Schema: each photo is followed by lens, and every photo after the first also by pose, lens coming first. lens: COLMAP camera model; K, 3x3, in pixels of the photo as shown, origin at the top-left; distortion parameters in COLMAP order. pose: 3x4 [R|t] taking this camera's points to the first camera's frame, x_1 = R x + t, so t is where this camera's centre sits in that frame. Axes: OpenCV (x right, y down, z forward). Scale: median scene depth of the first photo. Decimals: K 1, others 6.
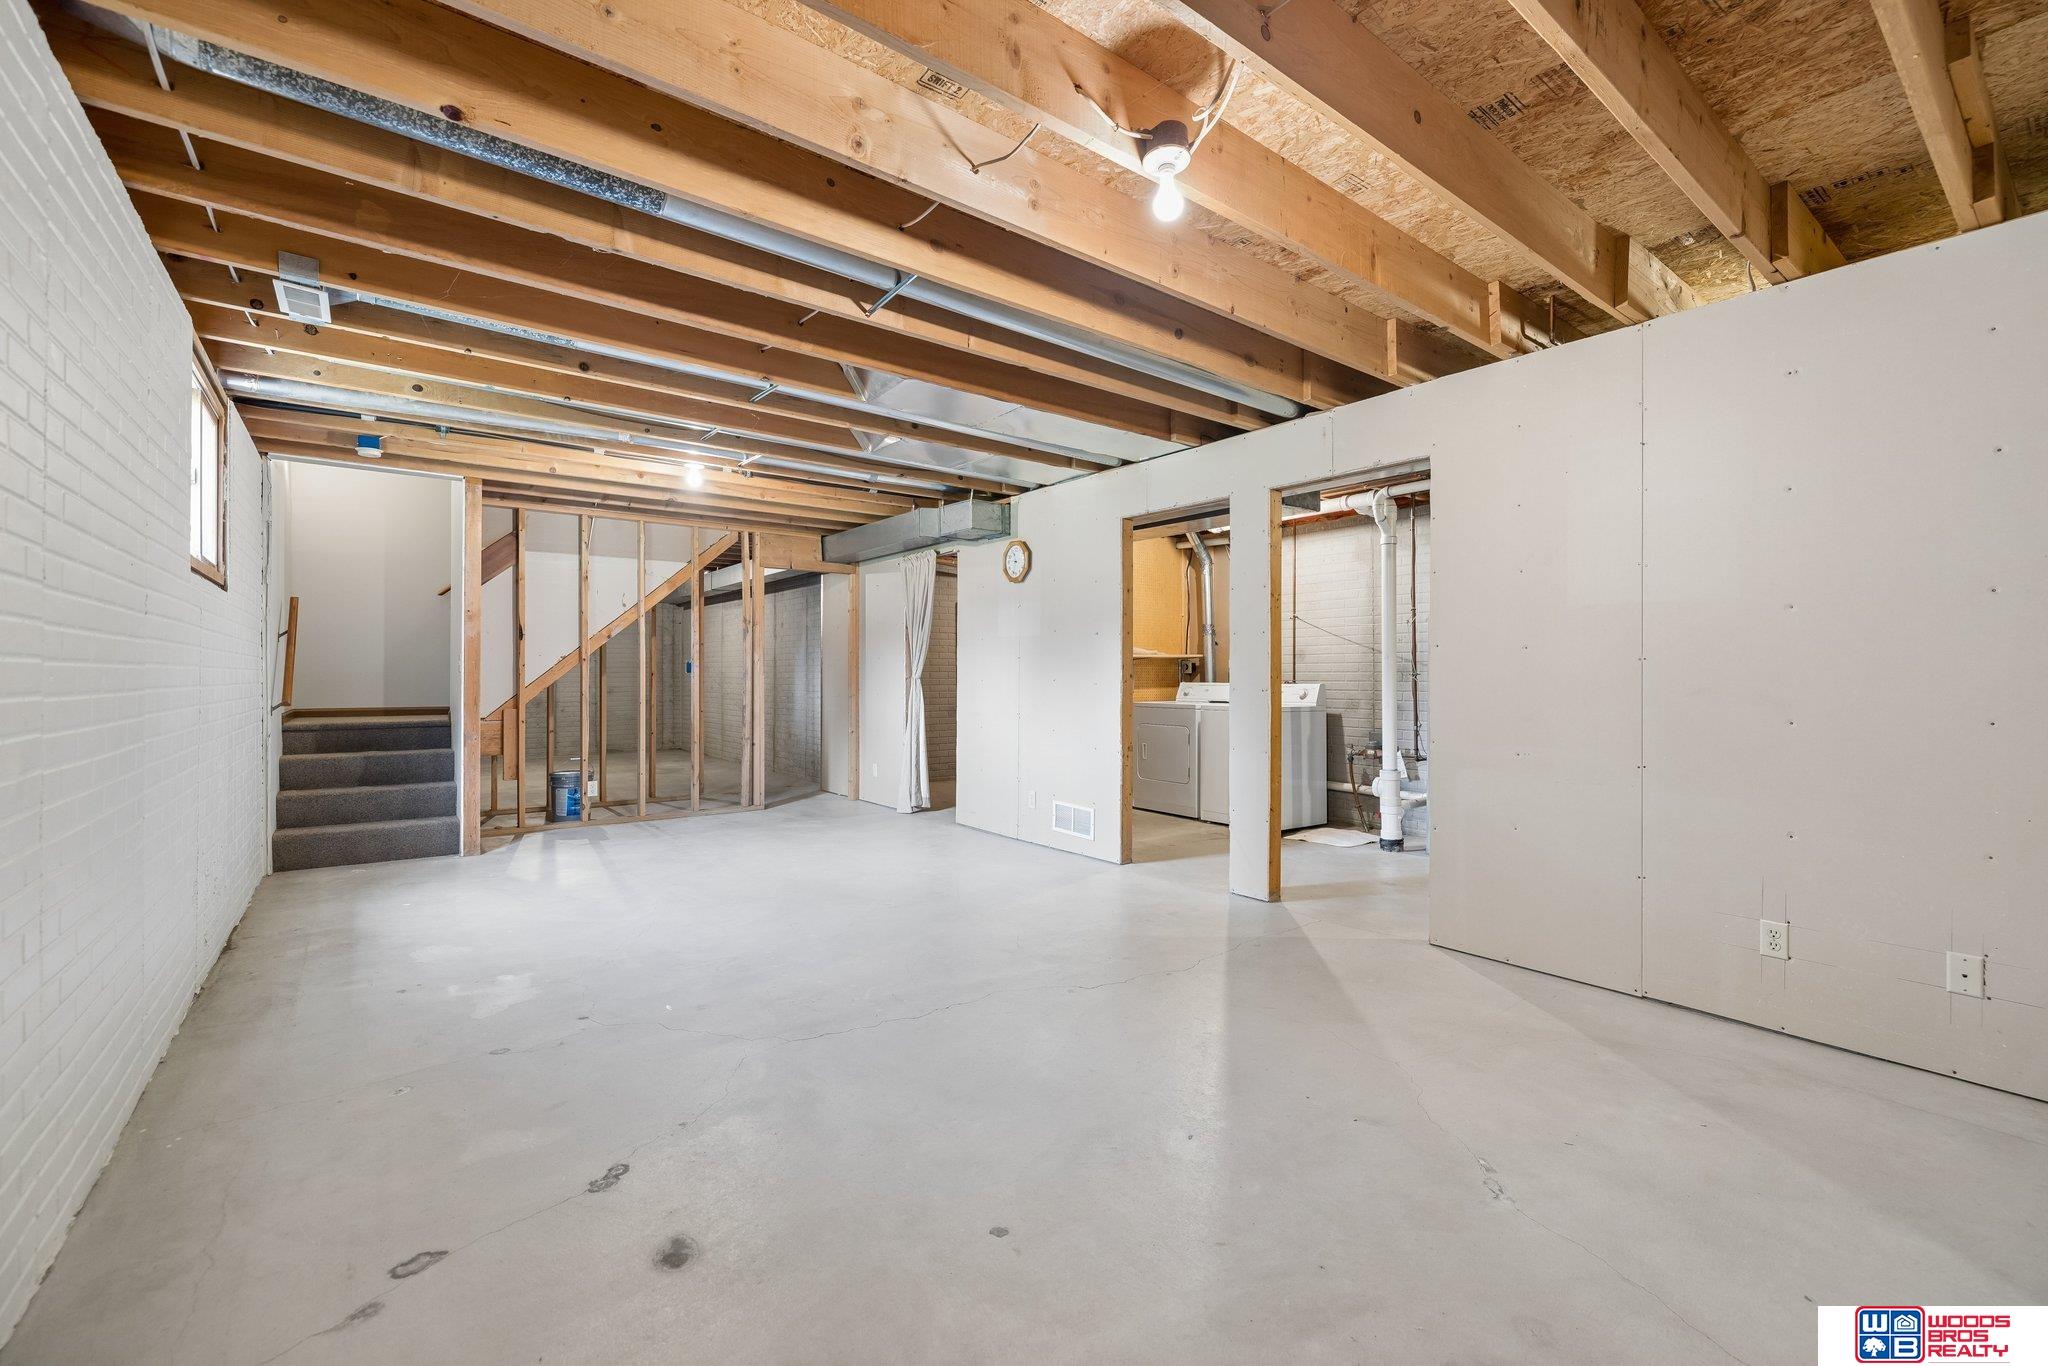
lens RADIAL K [[859.3, 0, 1030.1], [0, 859.3, 674.1], [0, 0, 1]] dist [-0.015337, -0.000288]
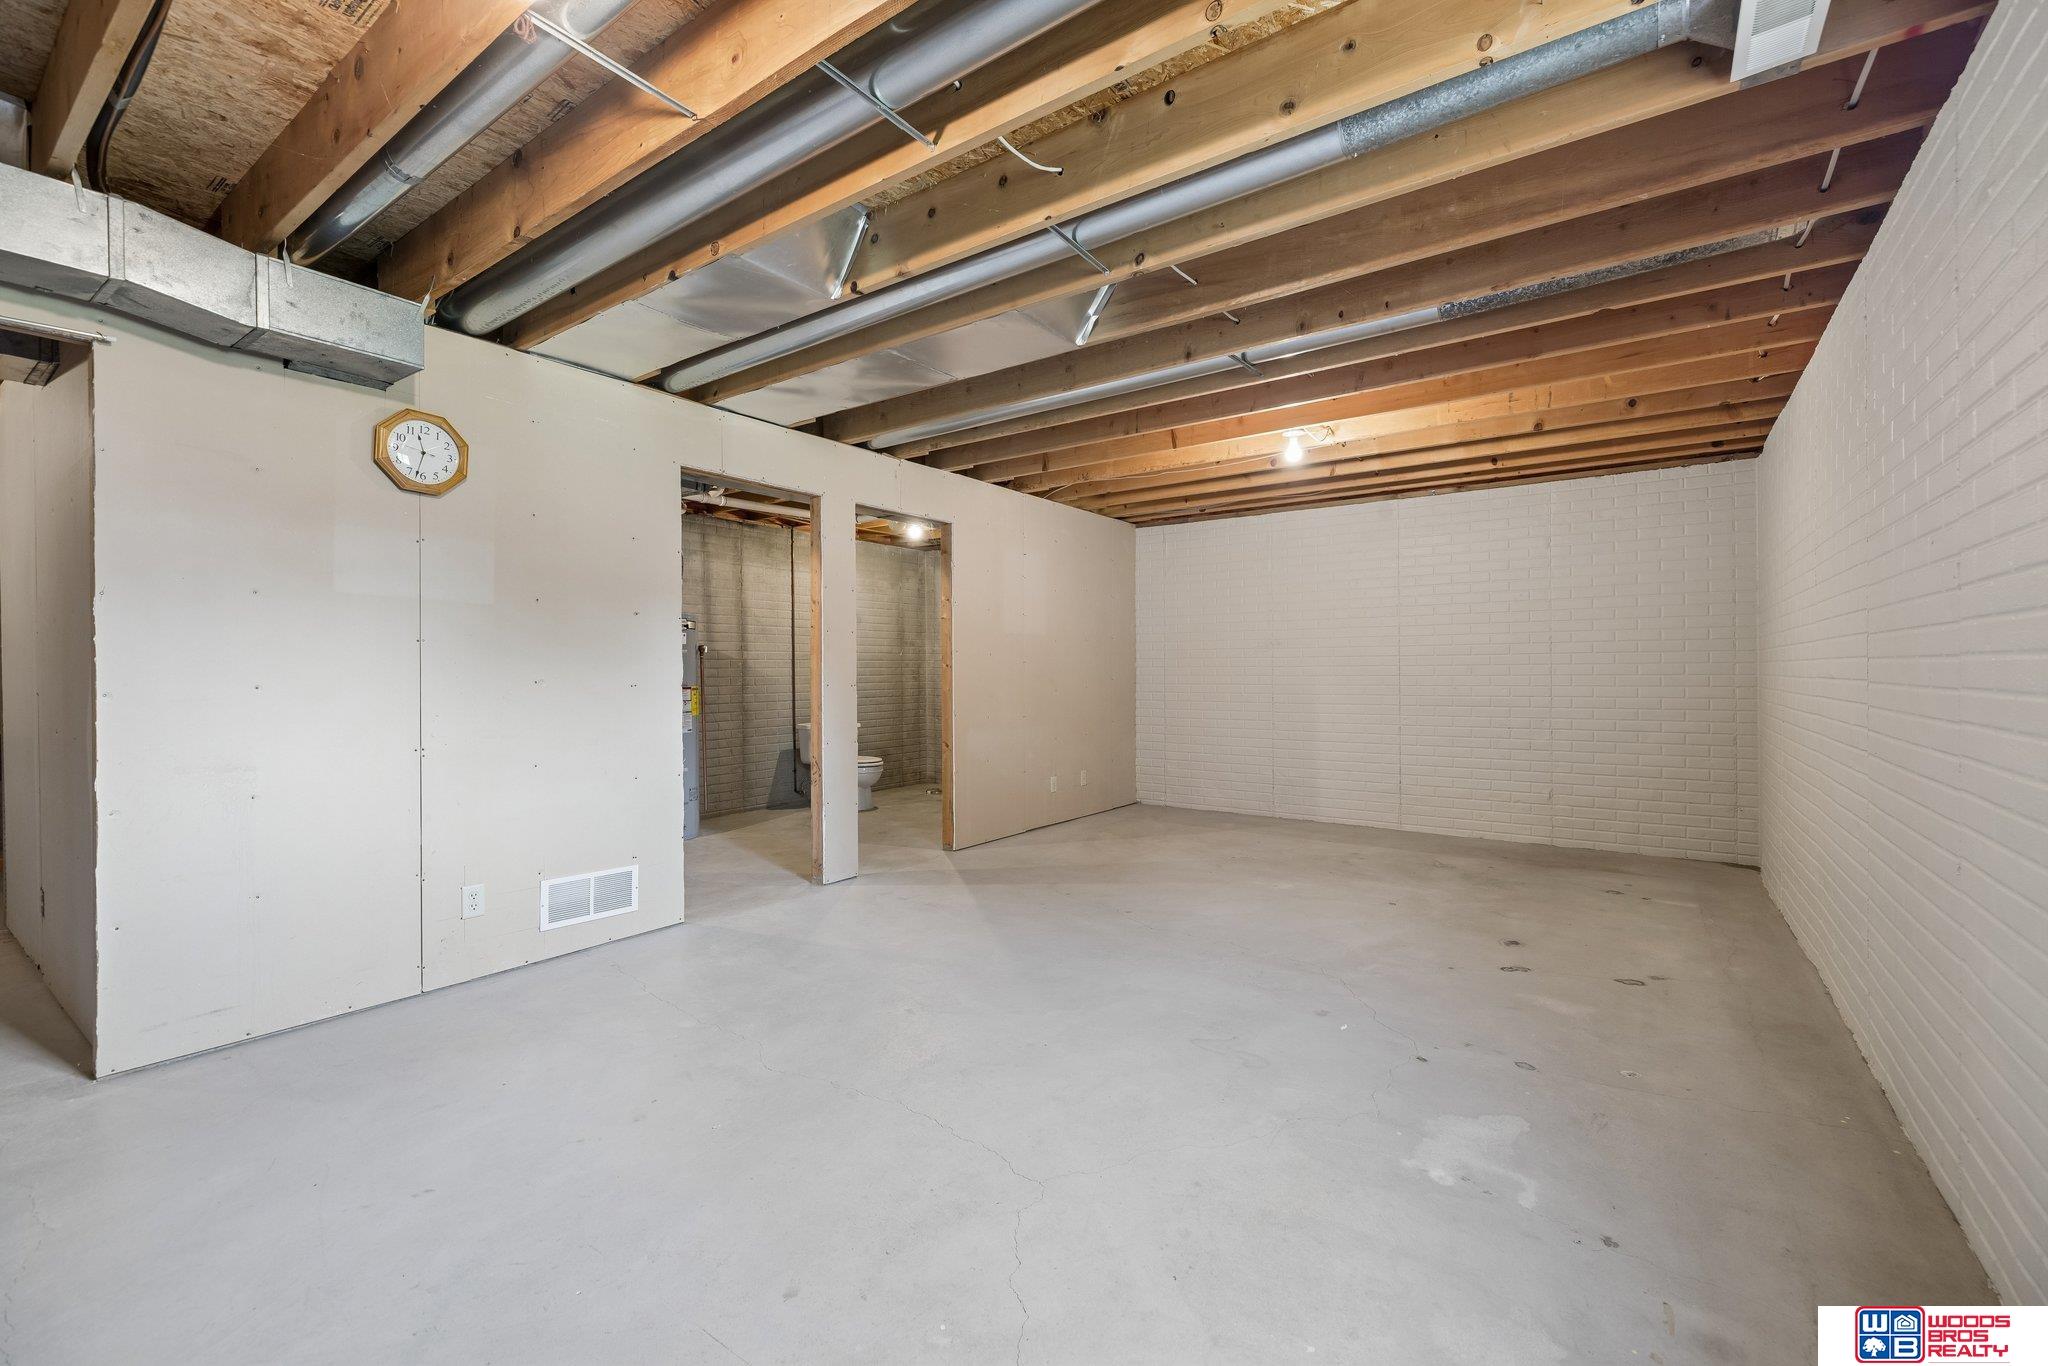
lens RADIAL K [[859.3, 0, 1031.5], [0, 859.3, 675.7], [0, 0, 1]] dist [-0.015337, -0.000288]
pose [[-0.288108, -0.009312, 0.957553, -0.800941], [0.004810, 0.999926, 0.011171, -0.002746], [-0.957586, 0.007825, -0.288042, 1.051000]]
